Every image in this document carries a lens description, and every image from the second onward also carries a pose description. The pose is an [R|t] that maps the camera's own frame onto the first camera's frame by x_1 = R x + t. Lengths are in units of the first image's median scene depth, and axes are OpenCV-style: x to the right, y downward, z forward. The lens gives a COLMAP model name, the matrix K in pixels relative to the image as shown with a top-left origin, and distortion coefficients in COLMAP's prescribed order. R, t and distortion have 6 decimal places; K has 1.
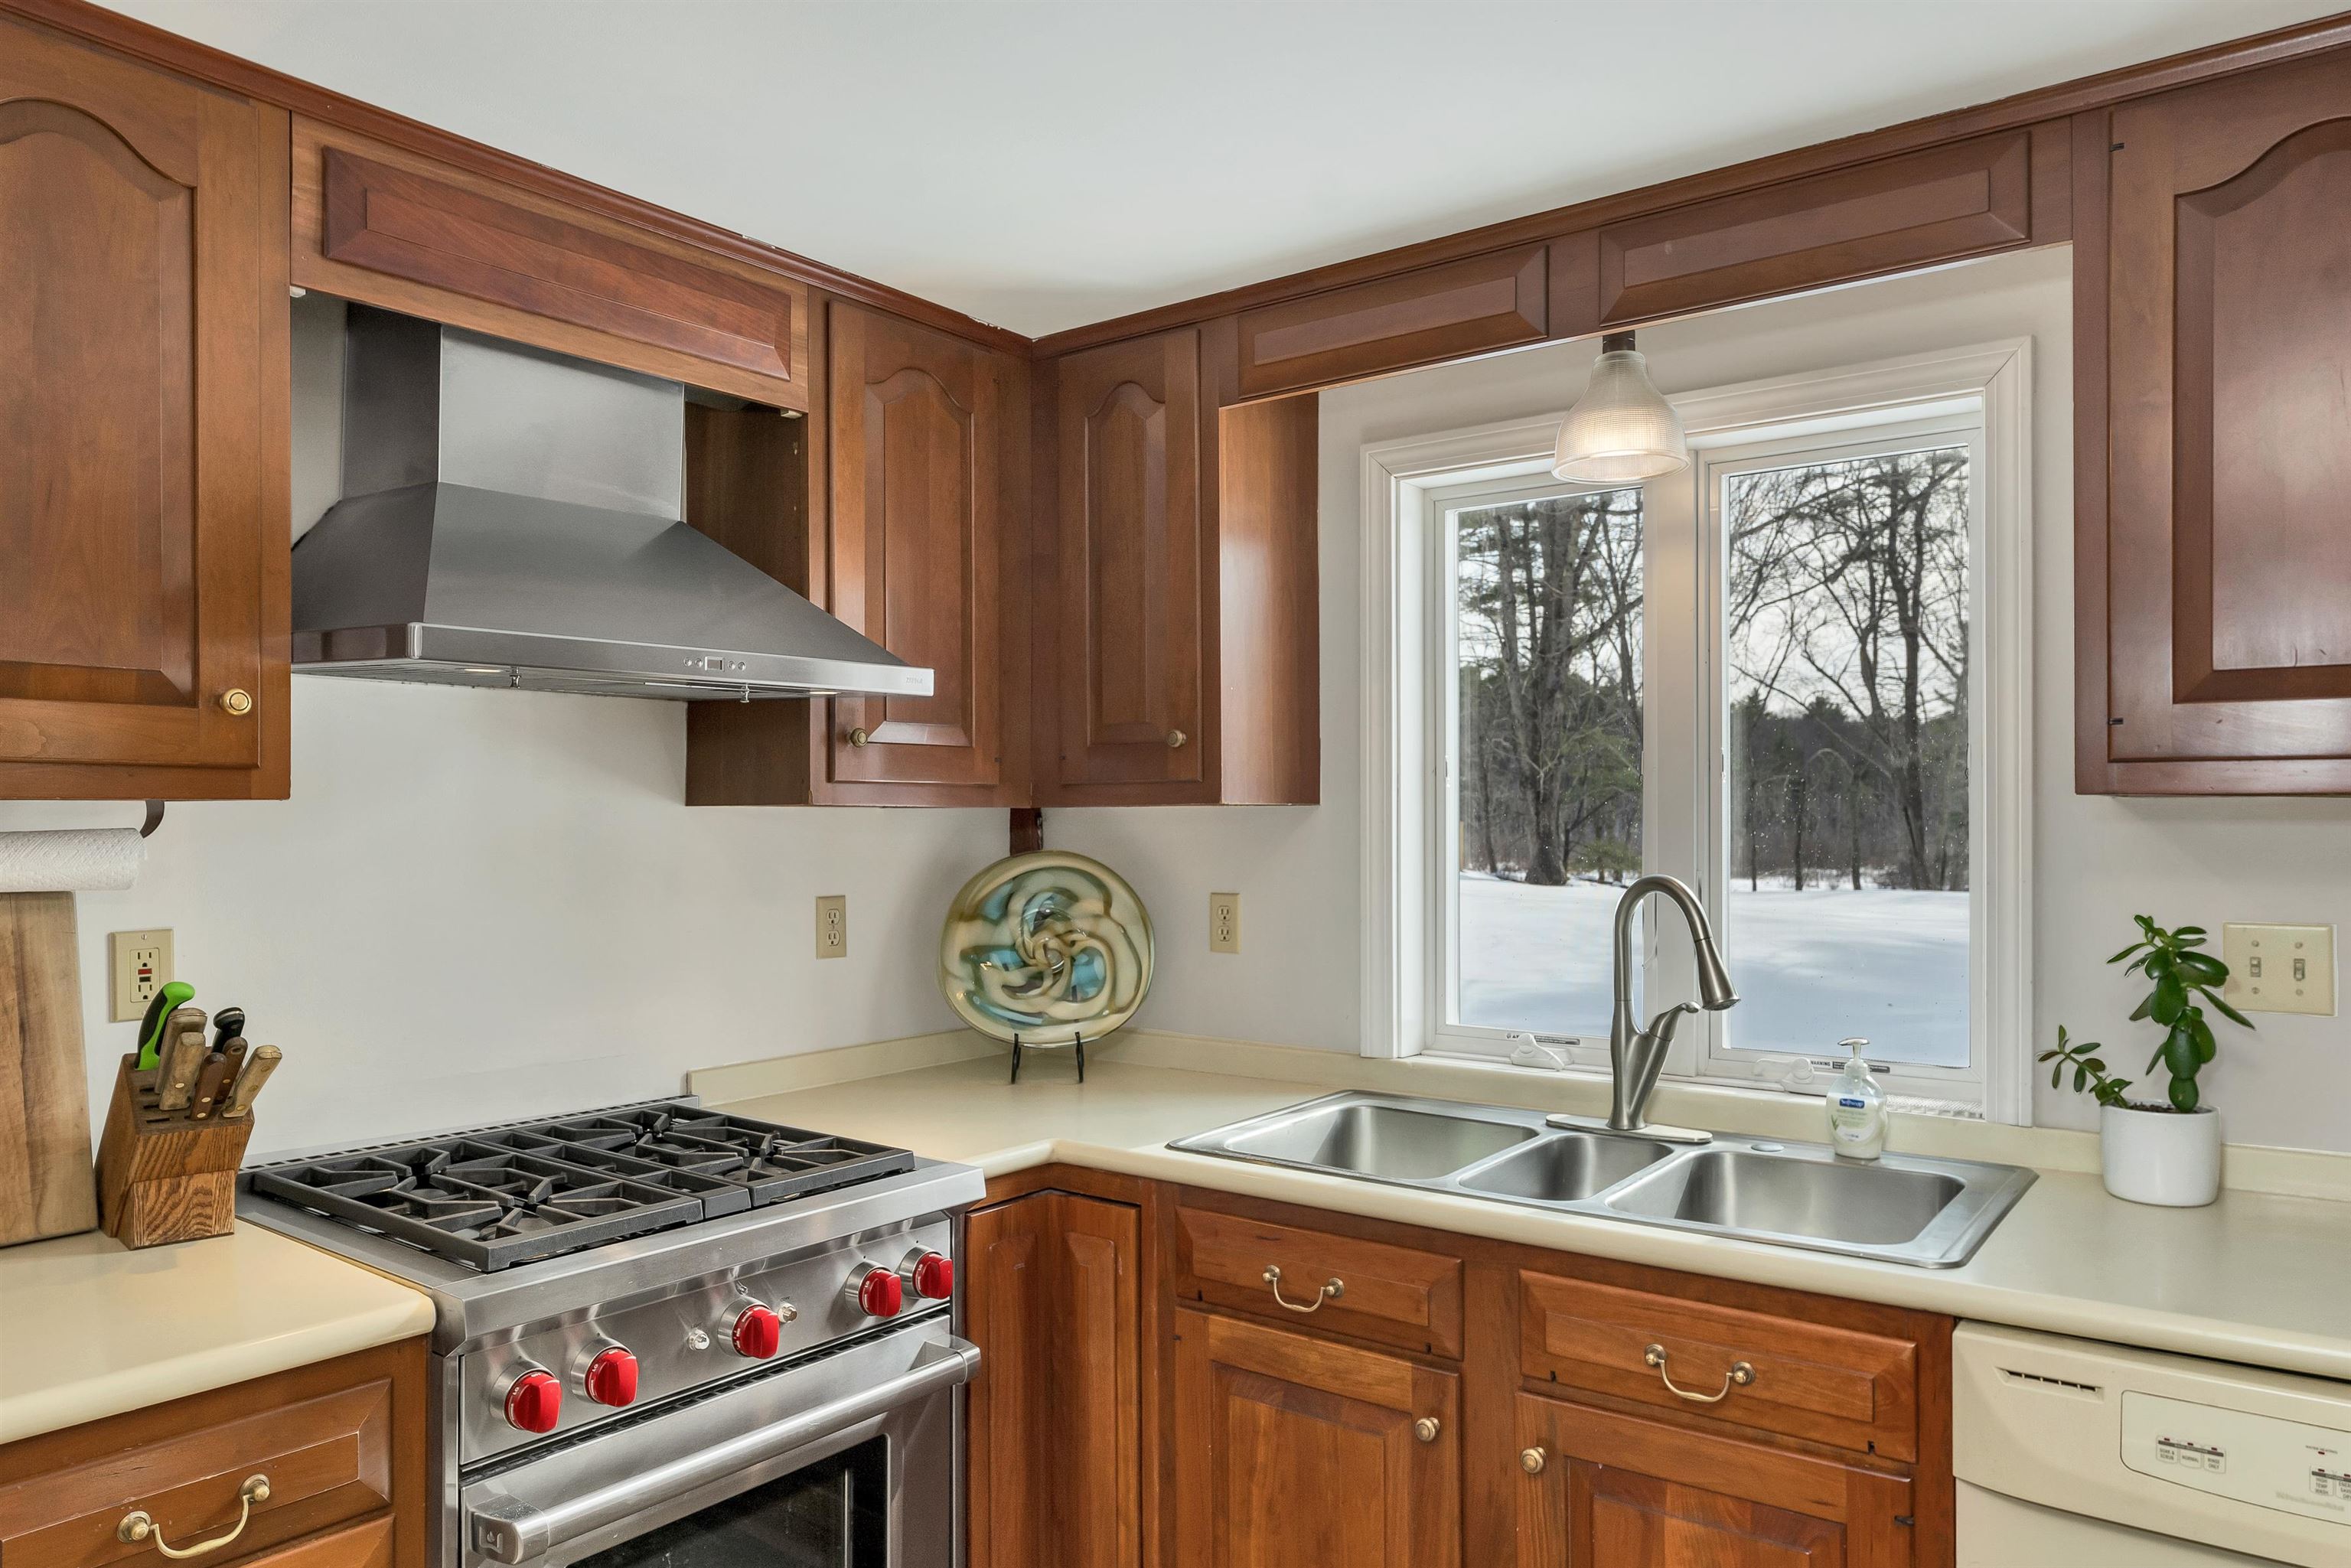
lens RADIAL K [[1582.8, 0, 1186.1], [0, 1582.8, 801.6], [0, 0, 1]] dist [-0.014161, 0.003460]
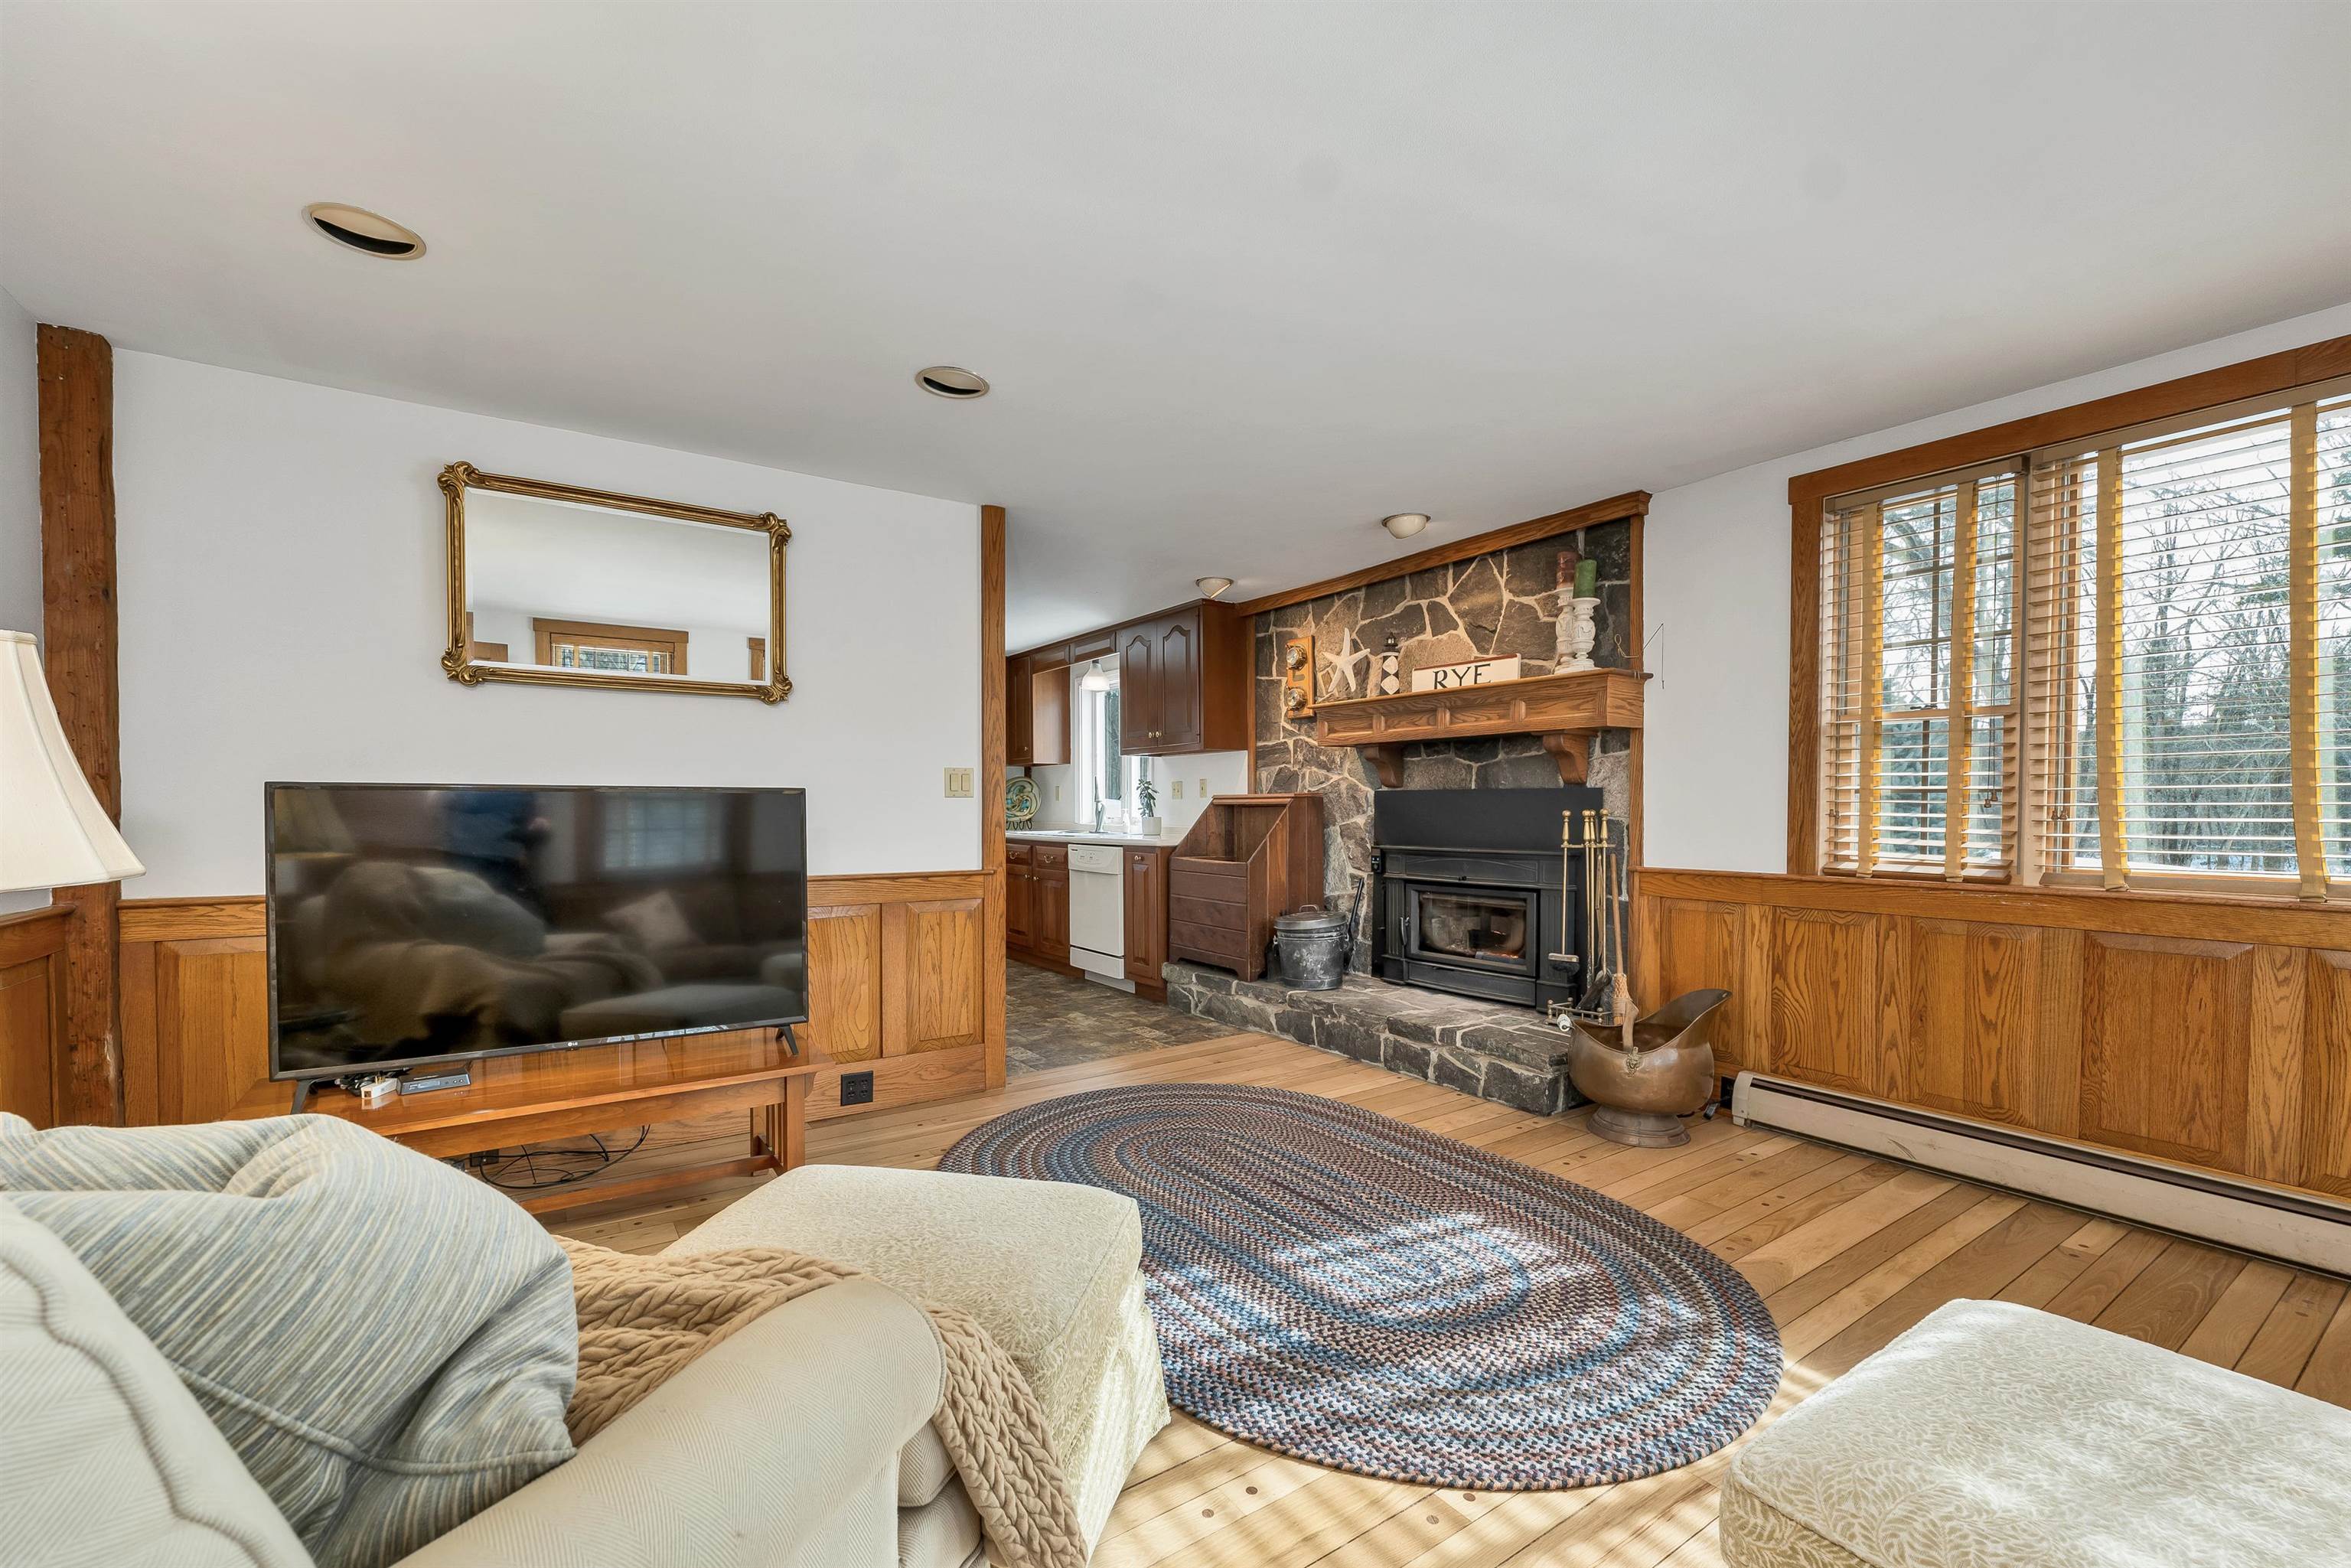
lens RADIAL K [[966.1, 0, 1177.5], [0, 966.1, 832.8], [0, 0, 1]] dist [-0.003170, -0.000480]
pose [[0.947390, 0.008337, -0.319974, 1.557559], [0.004201, 0.999251, 0.038475, 0.112241], [0.320055, -0.037795, 0.946645, -1.792681]]
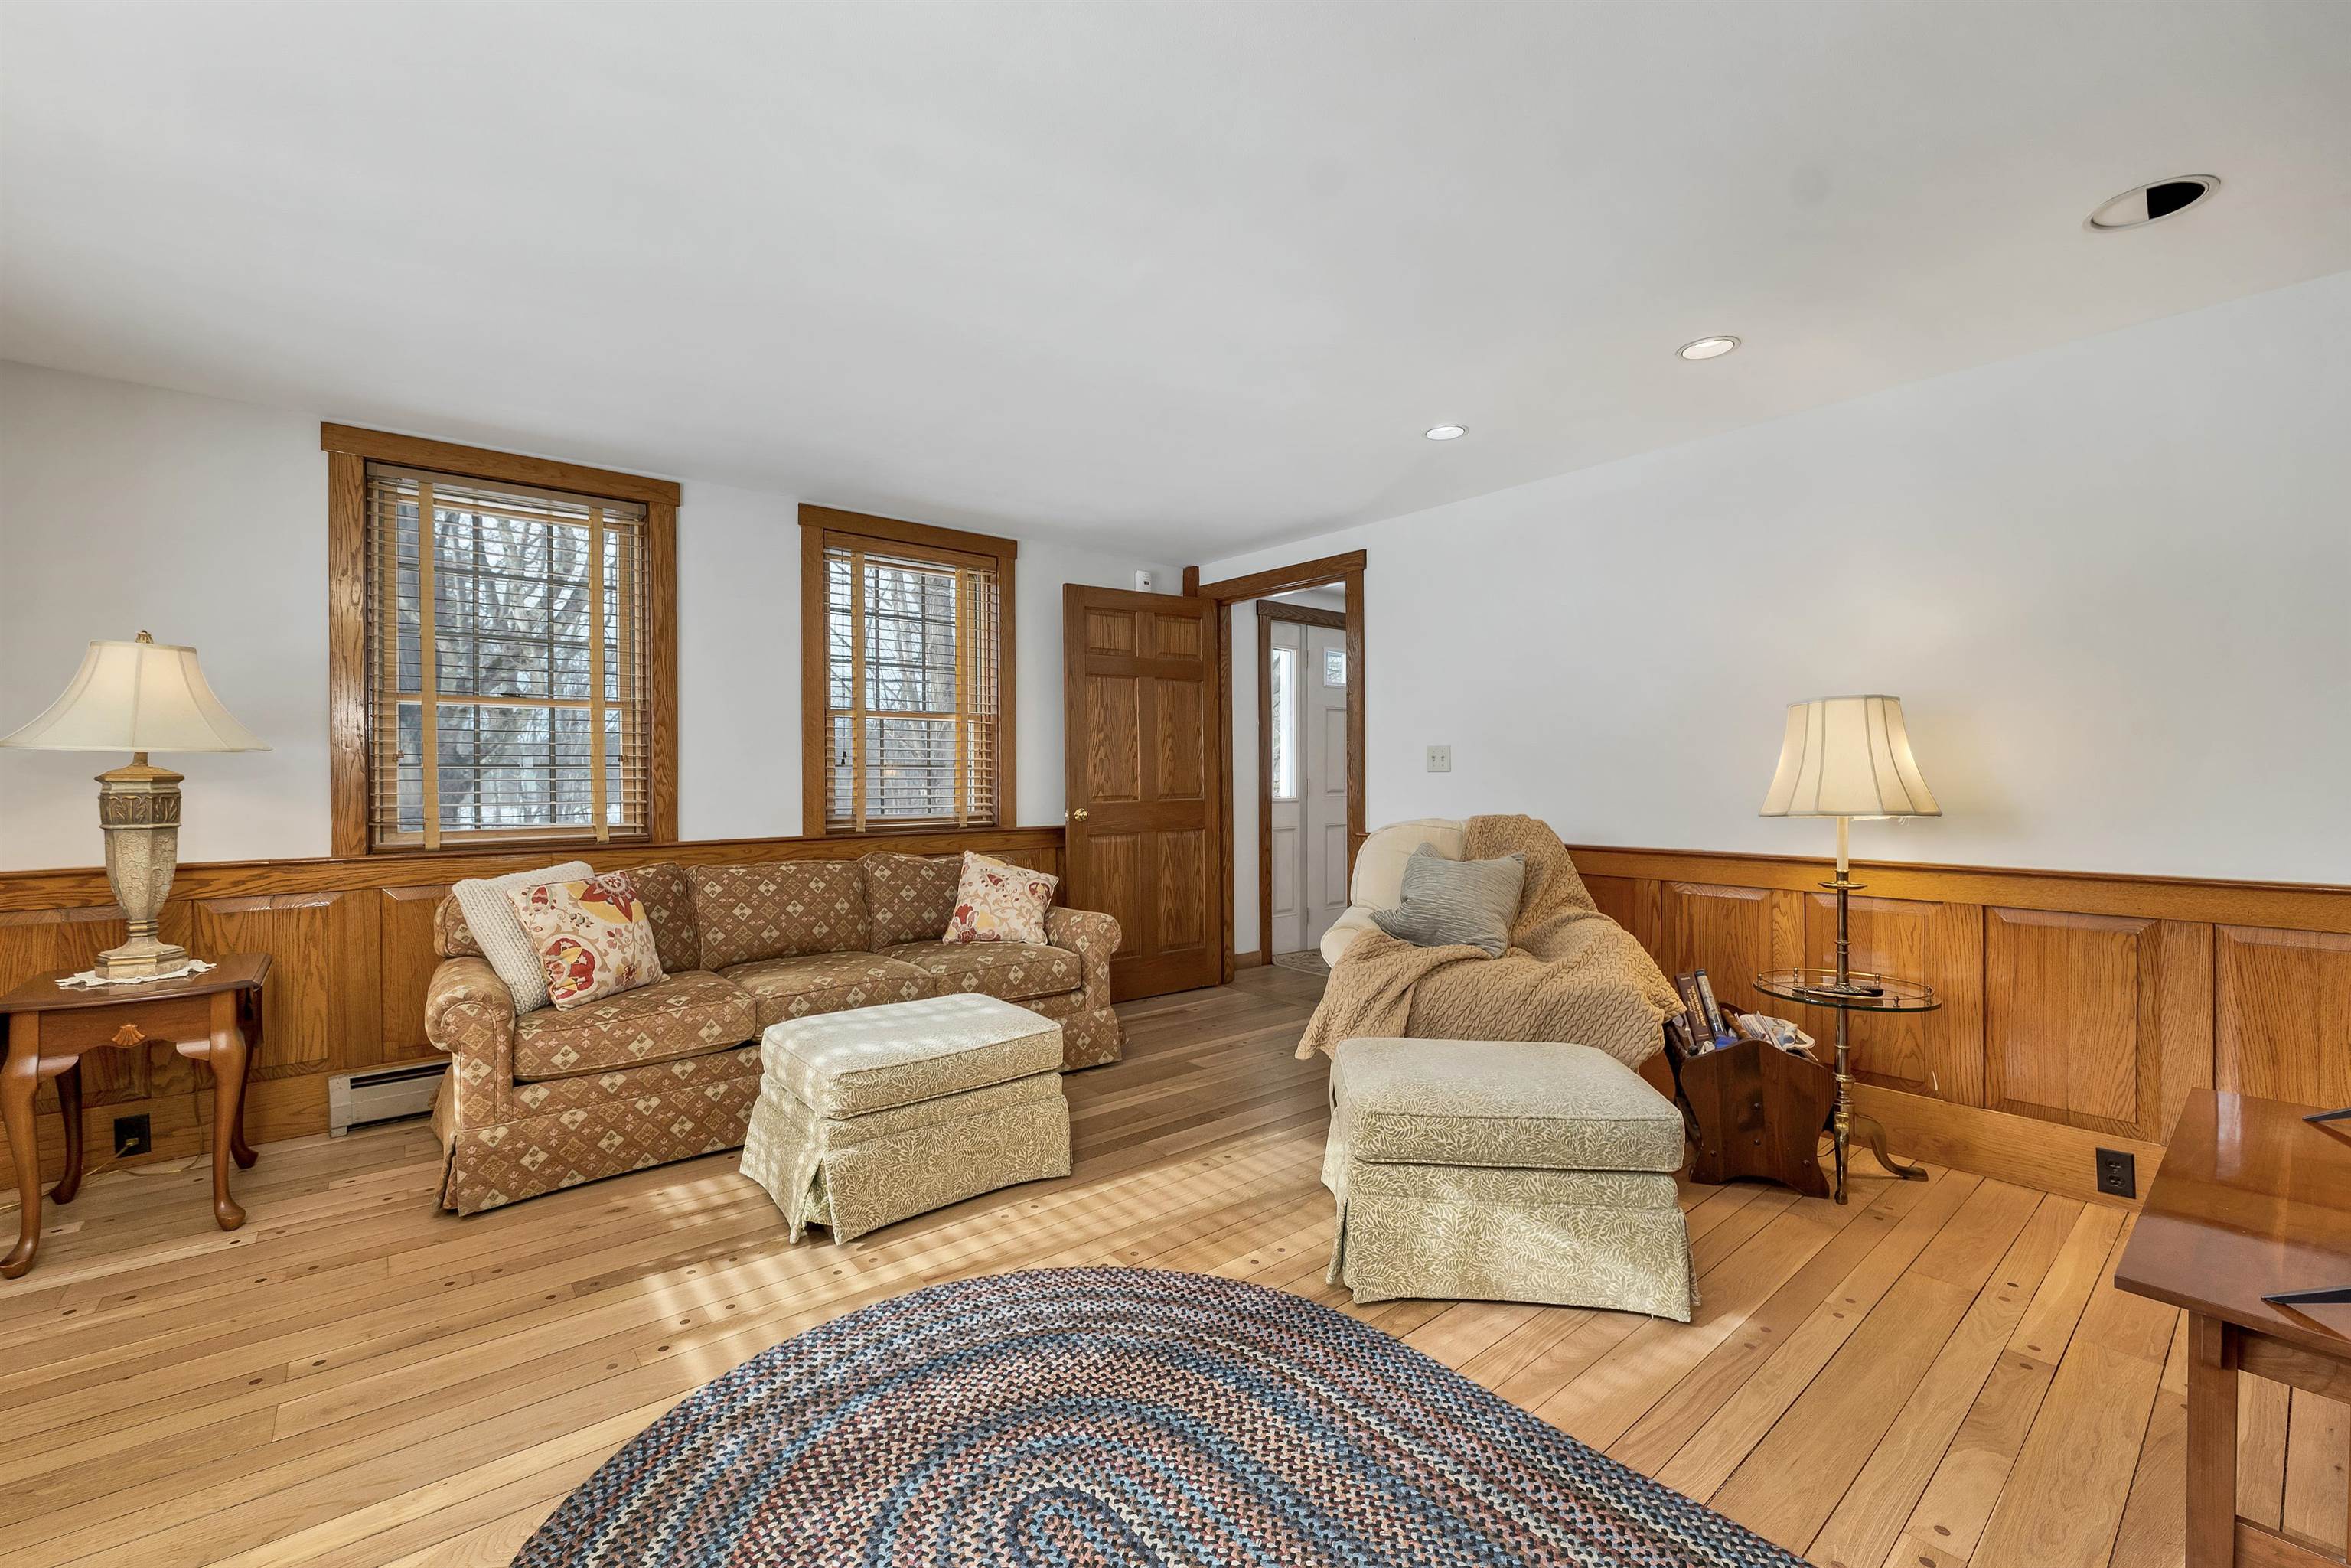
lens RADIAL K [[966.1, 0, 1166.9], [0, 966.1, 783.0], [0, 0, 1]] dist [-0.003170, -0.000480]
pose [[-0.971233, 0.001261, 0.238130, 1.237917], [0.000619, 0.999996, -0.002771, 0.122274], [-0.238132, -0.002544, -0.971229, -0.136986]]
